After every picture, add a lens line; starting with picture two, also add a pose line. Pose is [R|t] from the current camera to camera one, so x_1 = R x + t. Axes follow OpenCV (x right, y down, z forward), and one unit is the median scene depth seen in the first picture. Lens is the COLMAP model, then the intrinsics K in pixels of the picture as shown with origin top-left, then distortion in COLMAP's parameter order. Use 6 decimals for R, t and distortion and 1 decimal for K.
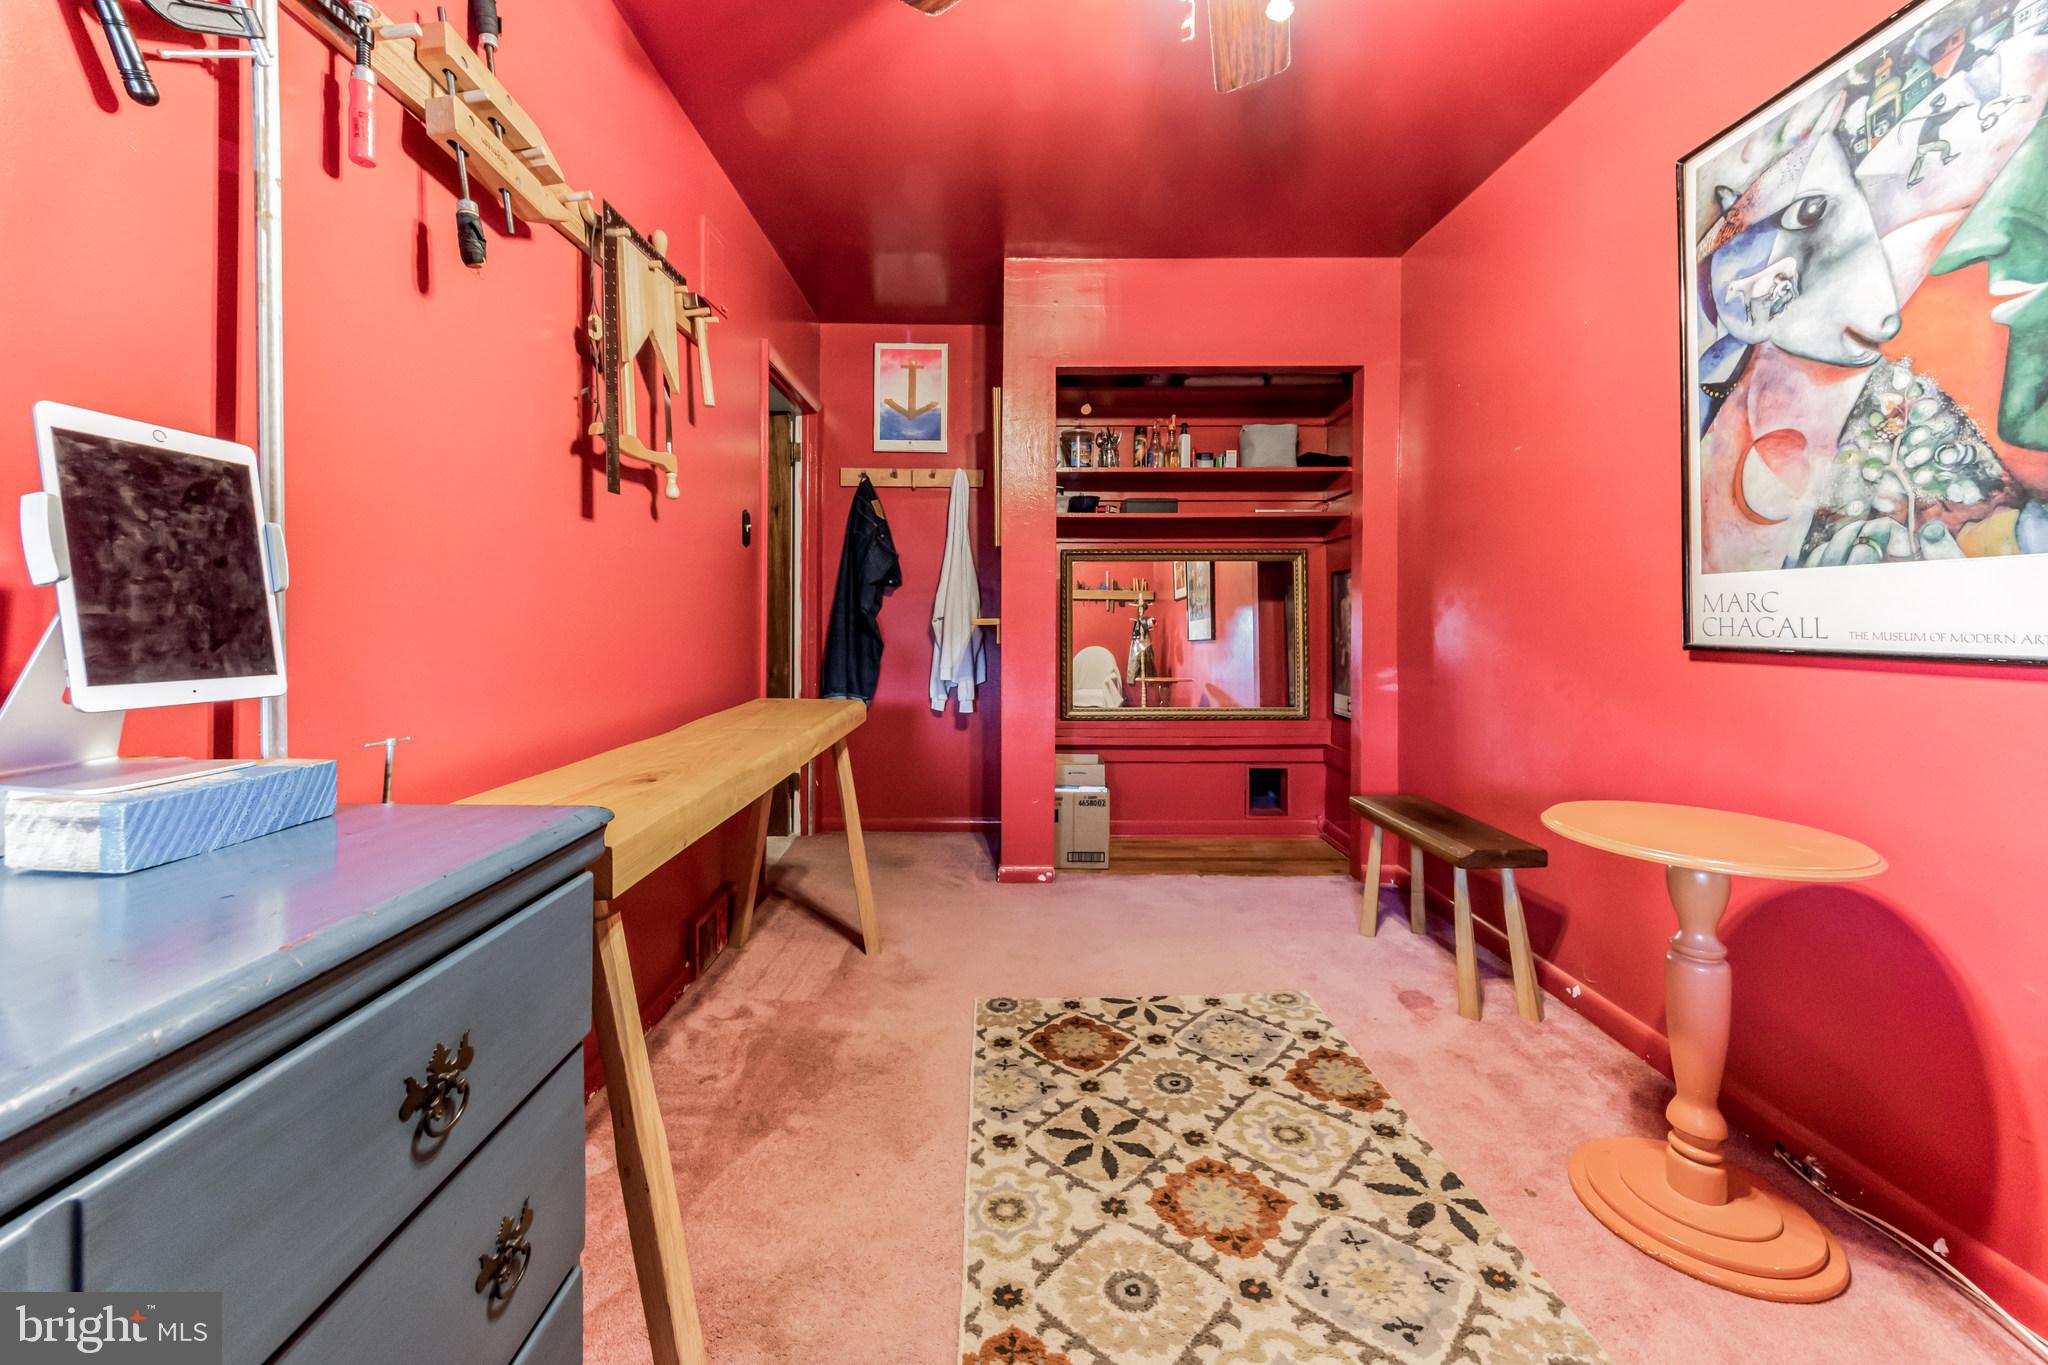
lens RADIAL K [[781.0, 0, 1000.5], [0, 781.0, 618.1], [0, 0, 1]] dist [-0.001573, -0.000532]
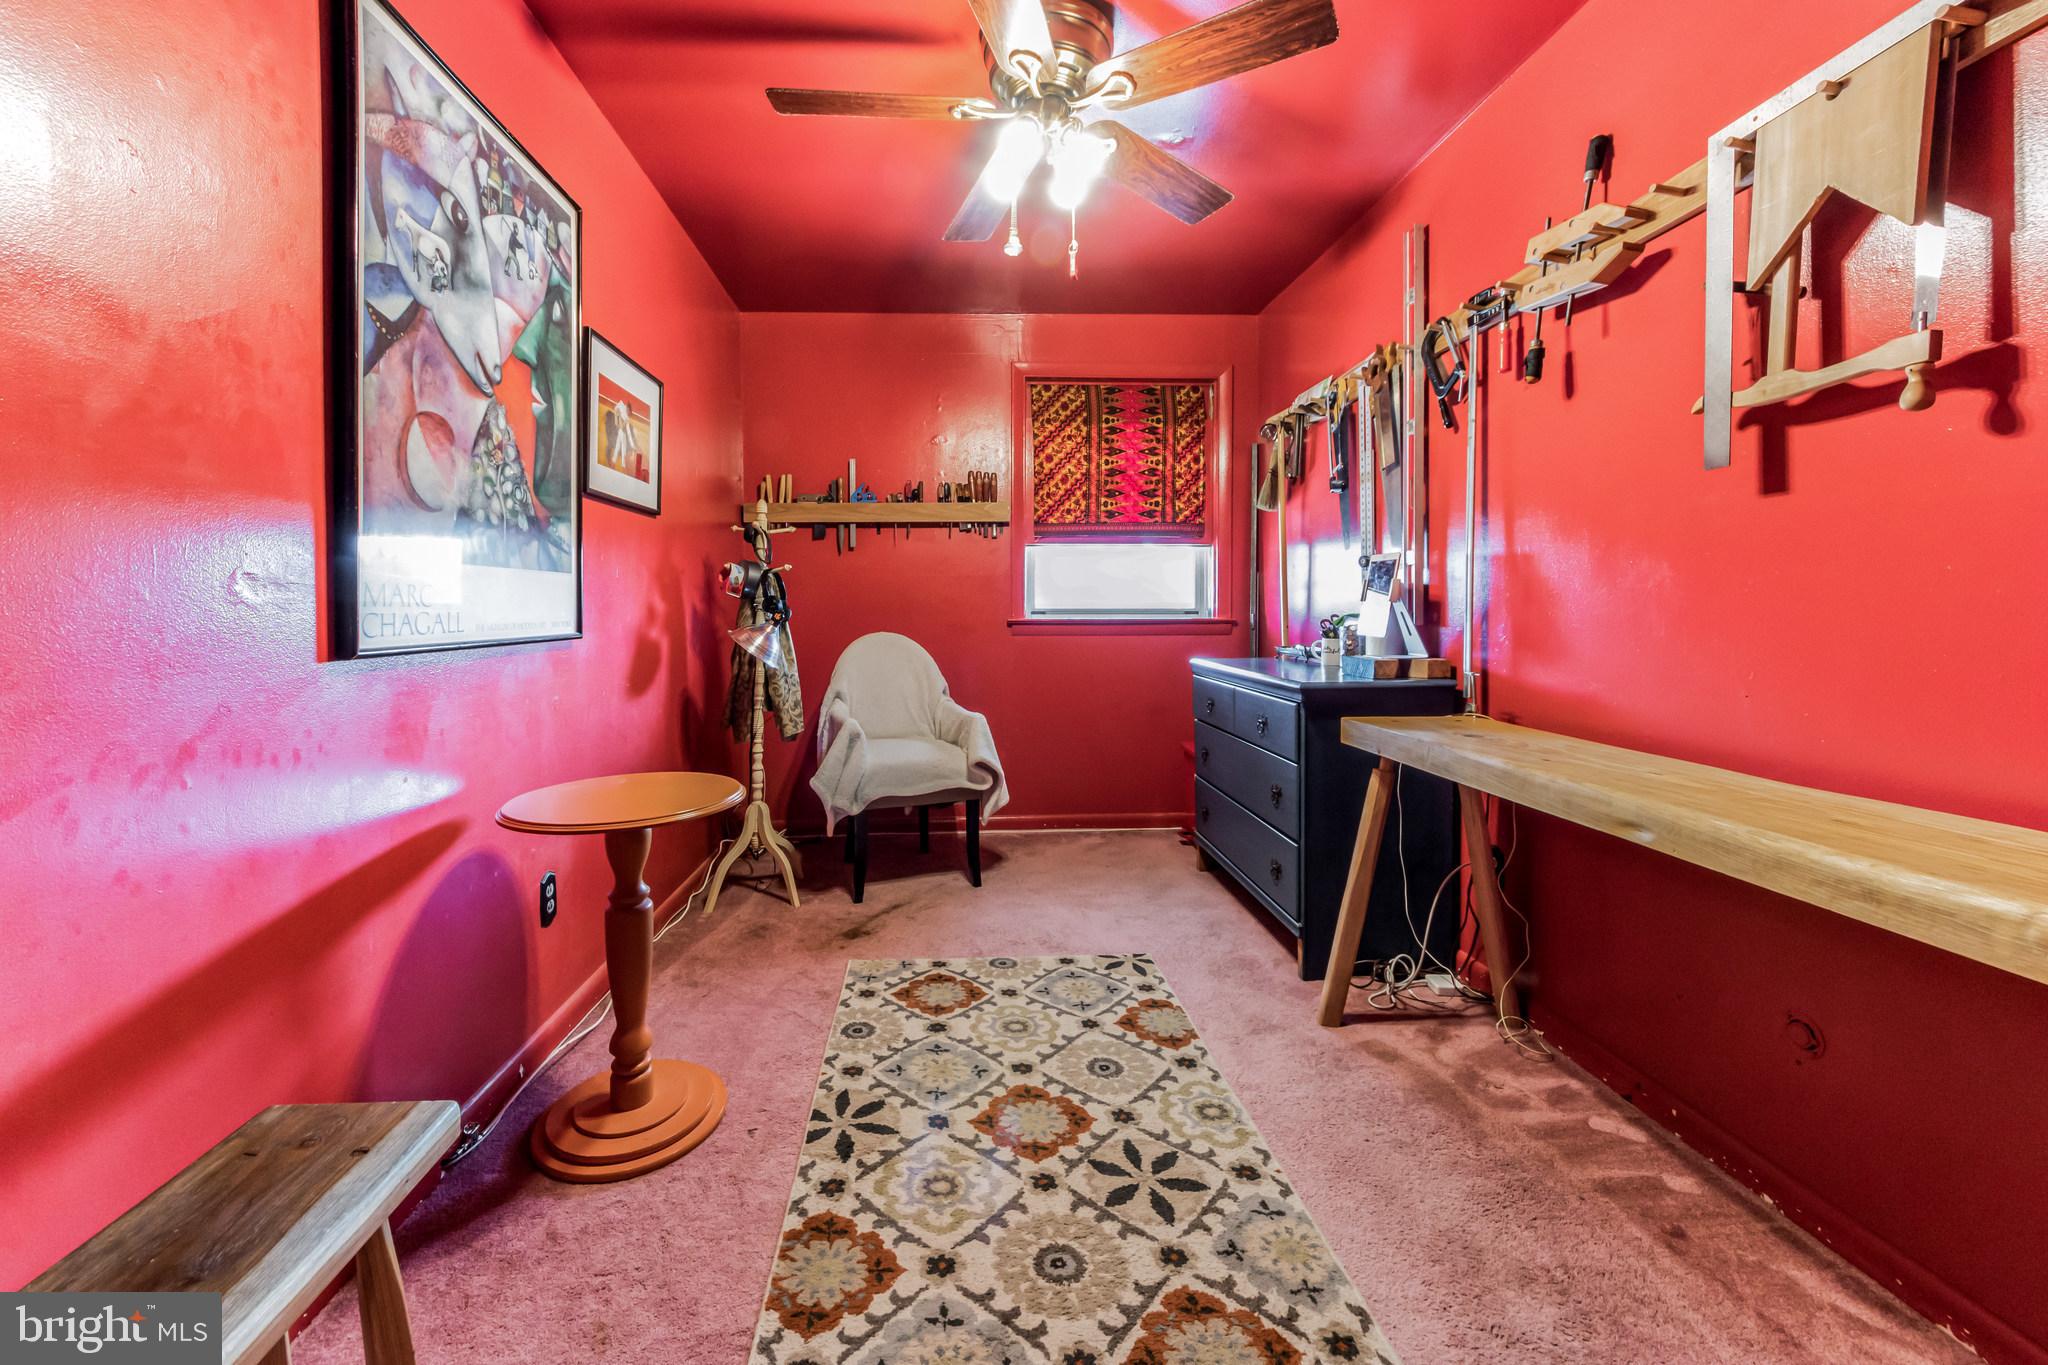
lens RADIAL K [[781.0, 0, 1003.3], [0, 781.0, 614.2], [0, 0, 1]] dist [-0.001573, -0.000532]
pose [[-0.997348, -0.000494, -0.072783, 0.380063], [-0.001367, 0.999928, 0.011956, -0.010763], [0.072772, 0.012024, -0.997276, 1.985194]]
